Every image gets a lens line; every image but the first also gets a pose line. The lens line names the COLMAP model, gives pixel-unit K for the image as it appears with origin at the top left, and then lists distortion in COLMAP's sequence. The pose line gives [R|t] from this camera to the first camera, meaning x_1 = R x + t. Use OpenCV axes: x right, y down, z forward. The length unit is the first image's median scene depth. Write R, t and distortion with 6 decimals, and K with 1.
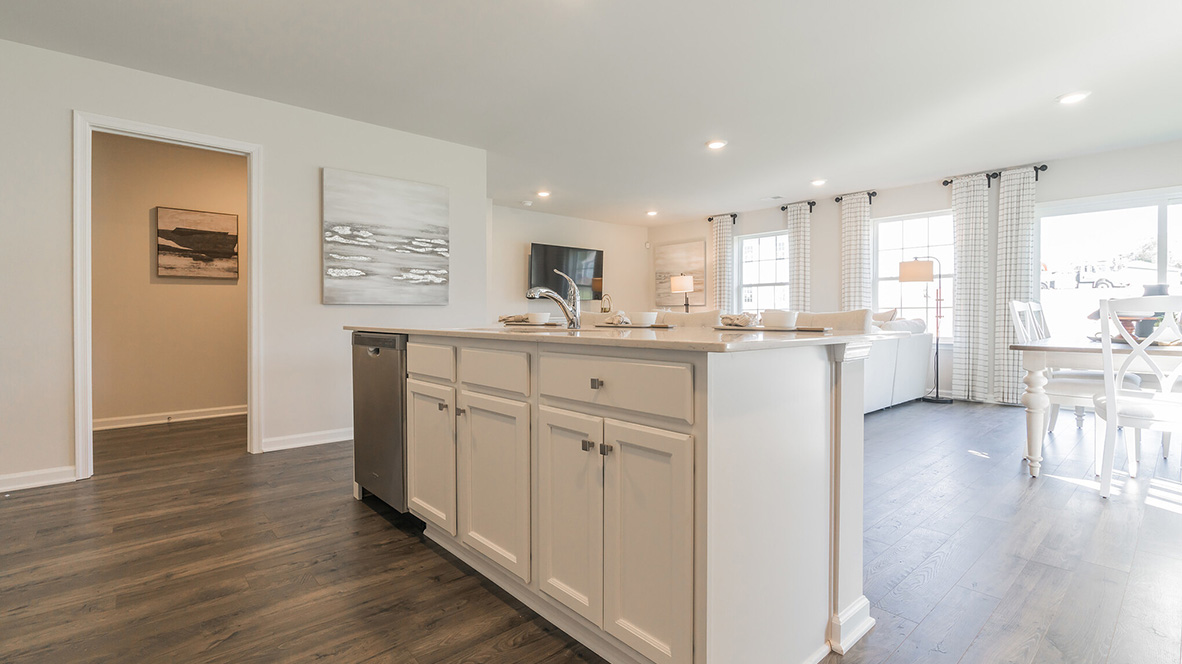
lens RADIAL K [[539.2, 0, 592.9], [0, 539.2, 330.7], [0, 0, 1]] dist [-0.004027, 0.002296]
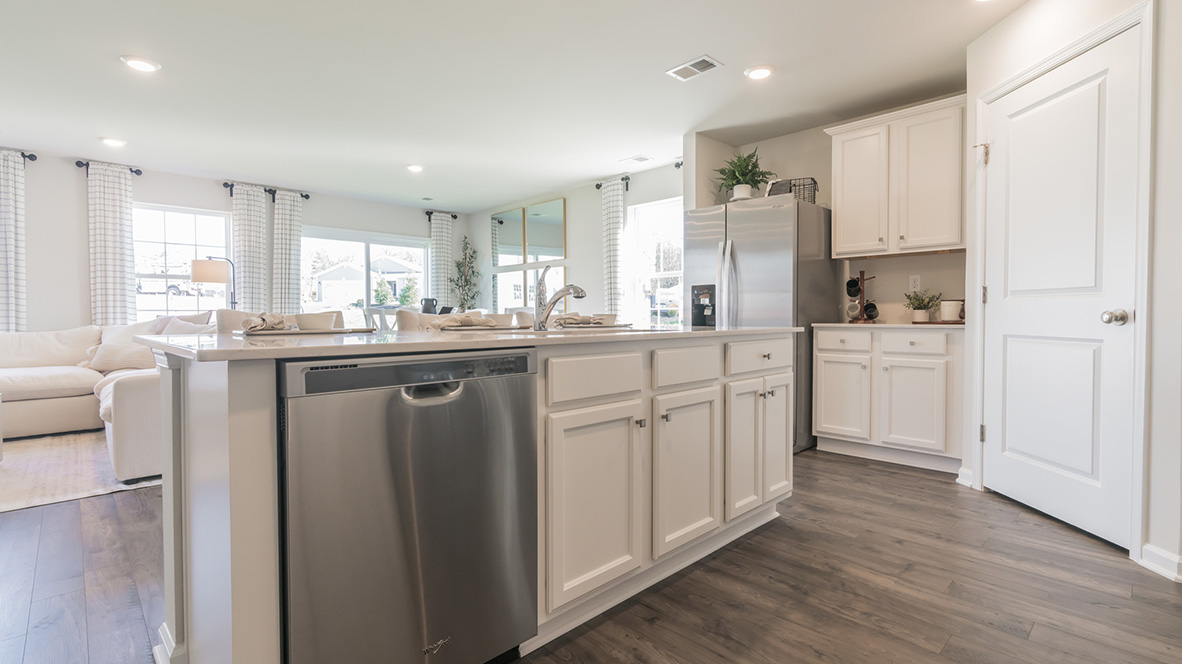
lens RADIAL K [[539.2, 0, 592.0], [0, 539.2, 339.6], [0, 0, 1]] dist [-0.004027, 0.002296]
pose [[-0.043260, -0.043876, 0.998100, -0.597429], [0.034458, 0.998375, 0.045382, -0.017375], [-0.998469, 0.036356, -0.041677, 0.589408]]
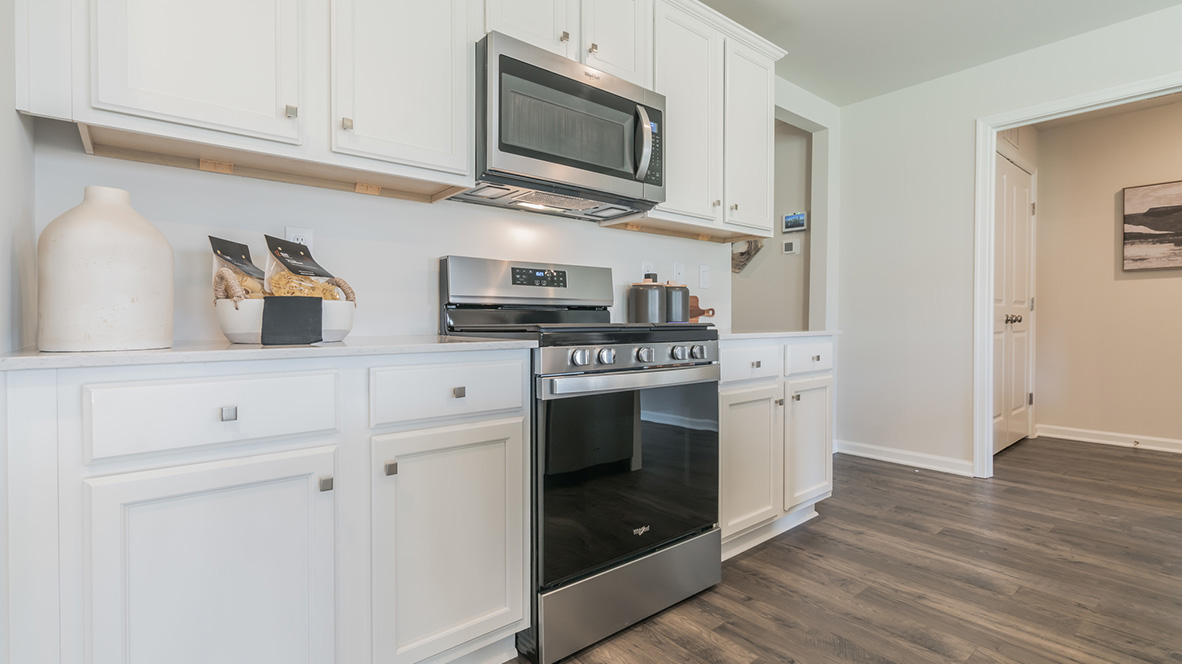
lens RADIAL K [[539.2, 0, 581.9], [0, 539.2, 321.8], [0, 0, 1]] dist [-0.004027, 0.002296]
pose [[-0.042962, 0.006656, -0.999055, 0.084622], [-0.028619, 0.999559, 0.007891, -0.004877], [0.998667, 0.028931, -0.042752, 0.234693]]
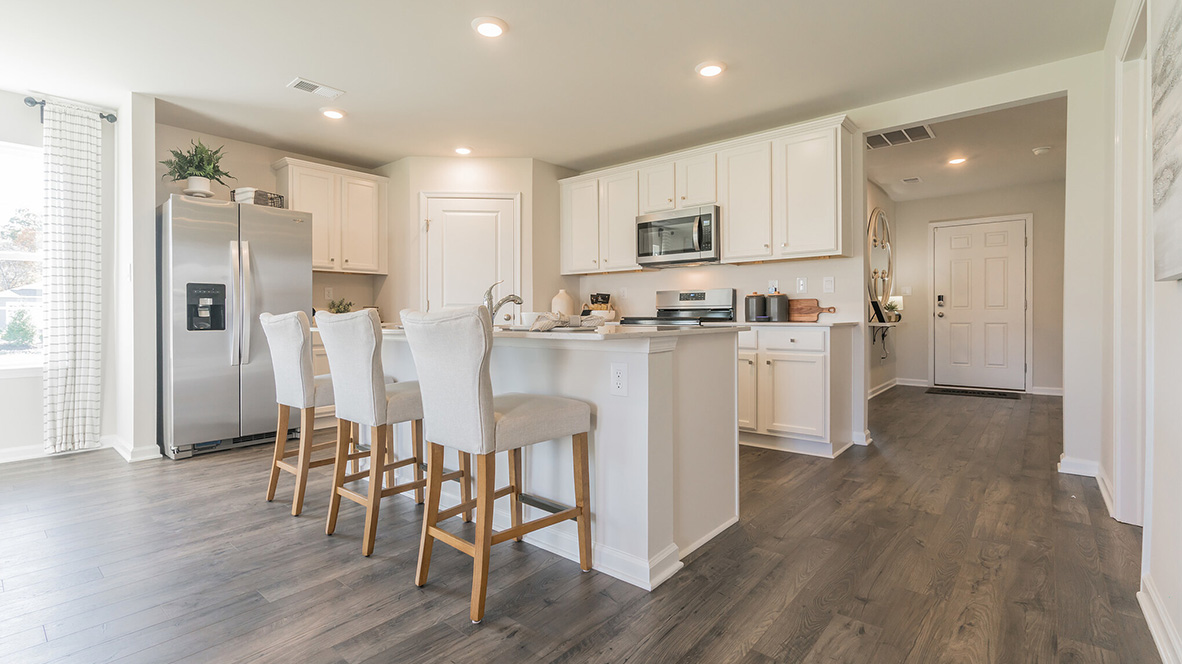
lens RADIAL K [[539.2, 0, 579.1], [0, 539.2, 332.4], [0, 0, 1]] dist [-0.004027, 0.002296]
pose [[-0.993112, 0.010633, -0.116686, -0.063445], [0.003249, 0.997990, 0.063295, -0.042424], [0.117124, 0.062480, -0.991150, 1.394055]]
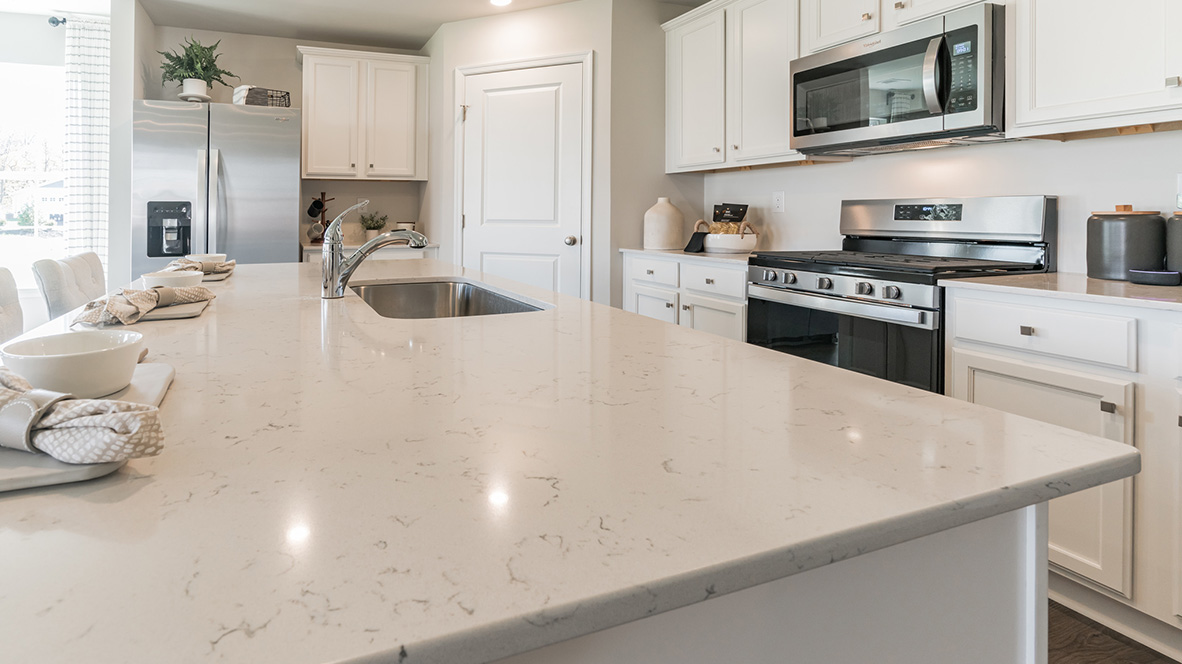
lens RADIAL K [[579.5, 0, 436.1], [0, 579.5, 223.3], [0, 0, 1]] dist [-0.004342, 0.003398]
pose [[-0.908001, -0.002837, 0.418958, -0.247861], [0.015004, 0.999115, 0.039284, -0.066566], [-0.418699, 0.041956, -0.907155, 0.983244]]
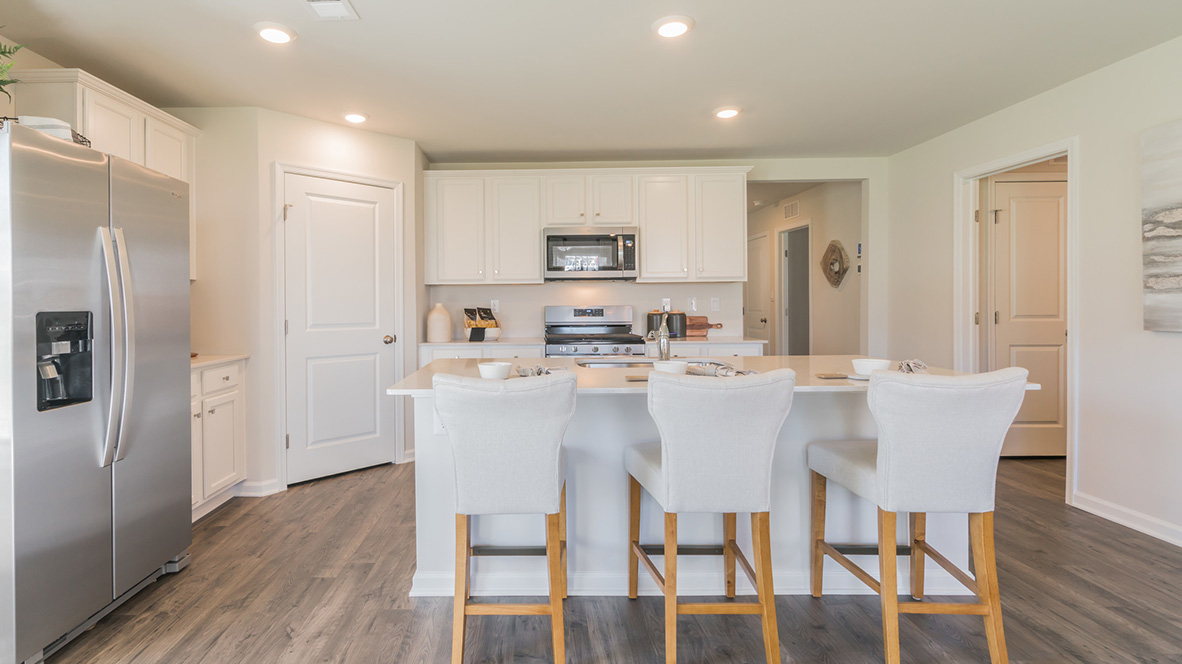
lens RADIAL K [[579.5, 0, 521.0], [0, 579.5, 307.1], [0, 0, 1]] dist [-0.004342, 0.003398]
pose [[-0.688175, 0.013779, -0.725414, 0.613056], [-0.011601, 0.999483, 0.029990, -0.096647], [0.725452, 0.029054, -0.687659, 0.980068]]
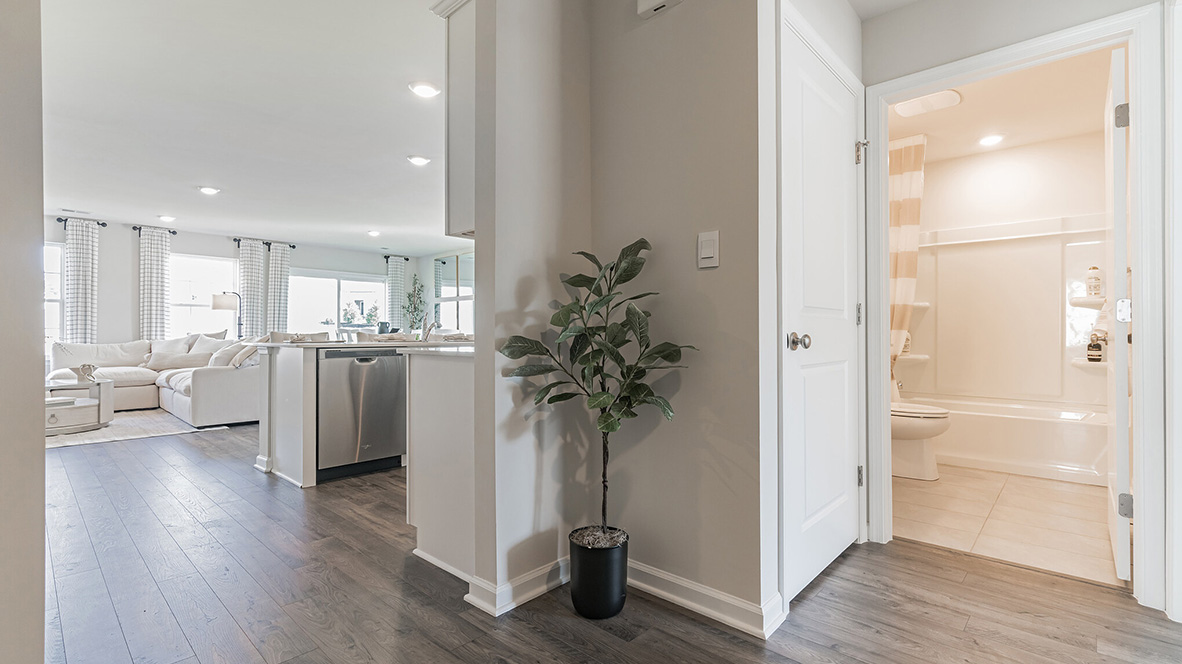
lens RADIAL K [[539.2, 0, 600.1], [0, 539.2, 340.9], [0, 0, 1]] dist [-0.004027, 0.002296]
pose [[-0.107621, -0.011466, 0.994126, -1.284157], [0.029627, 0.999452, 0.014735, -0.011611], [-0.993750, 0.031039, -0.107223, 0.355323]]
